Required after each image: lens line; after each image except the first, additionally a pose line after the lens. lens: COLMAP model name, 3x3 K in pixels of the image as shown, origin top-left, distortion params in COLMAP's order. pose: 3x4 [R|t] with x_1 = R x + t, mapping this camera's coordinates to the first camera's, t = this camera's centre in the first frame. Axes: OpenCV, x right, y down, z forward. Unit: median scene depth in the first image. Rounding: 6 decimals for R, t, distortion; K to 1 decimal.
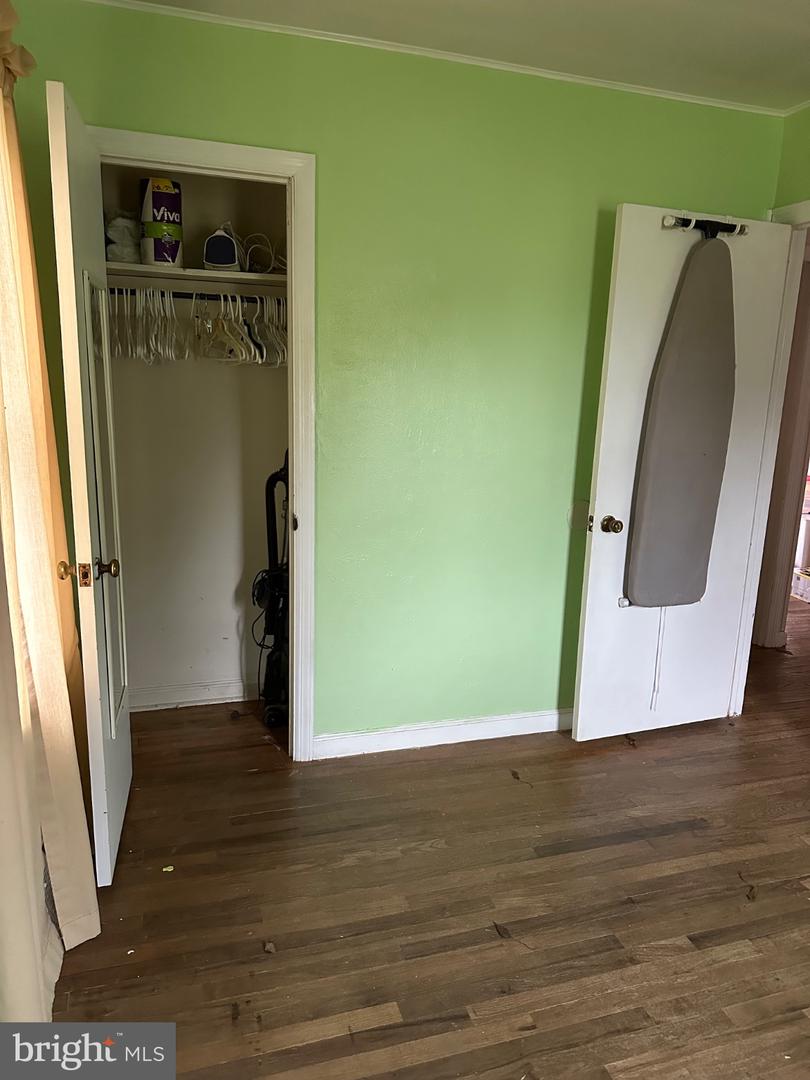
lens RADIAL K [[761.6, 0, 405.6], [0, 761.6, 542.3], [0, 0, 1]] dist [0.031609, -0.037122]
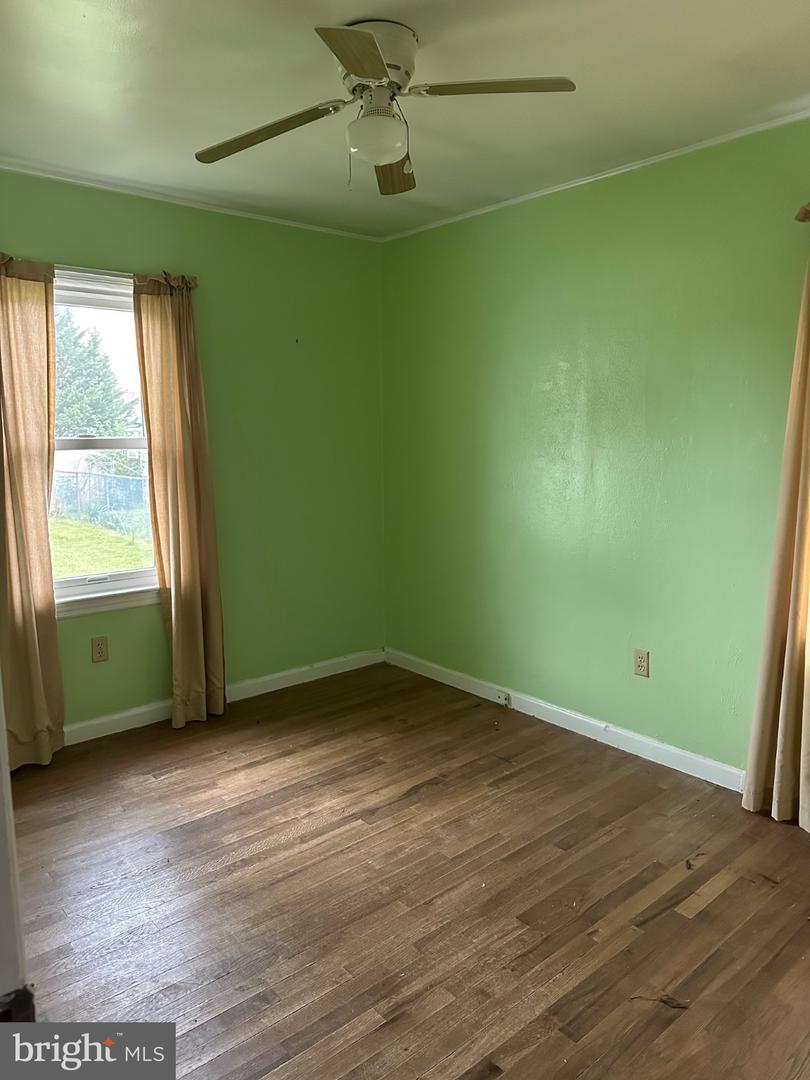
lens RADIAL K [[761.6, 0, 405.4], [0, 761.6, 542.7], [0, 0, 1]] dist [0.031609, -0.037122]
pose [[-0.919535, 0.036687, -0.391293, 0.827583], [-0.105444, 0.936099, 0.335559, -0.322565], [0.378600, 0.349818, -0.856907, 1.580778]]
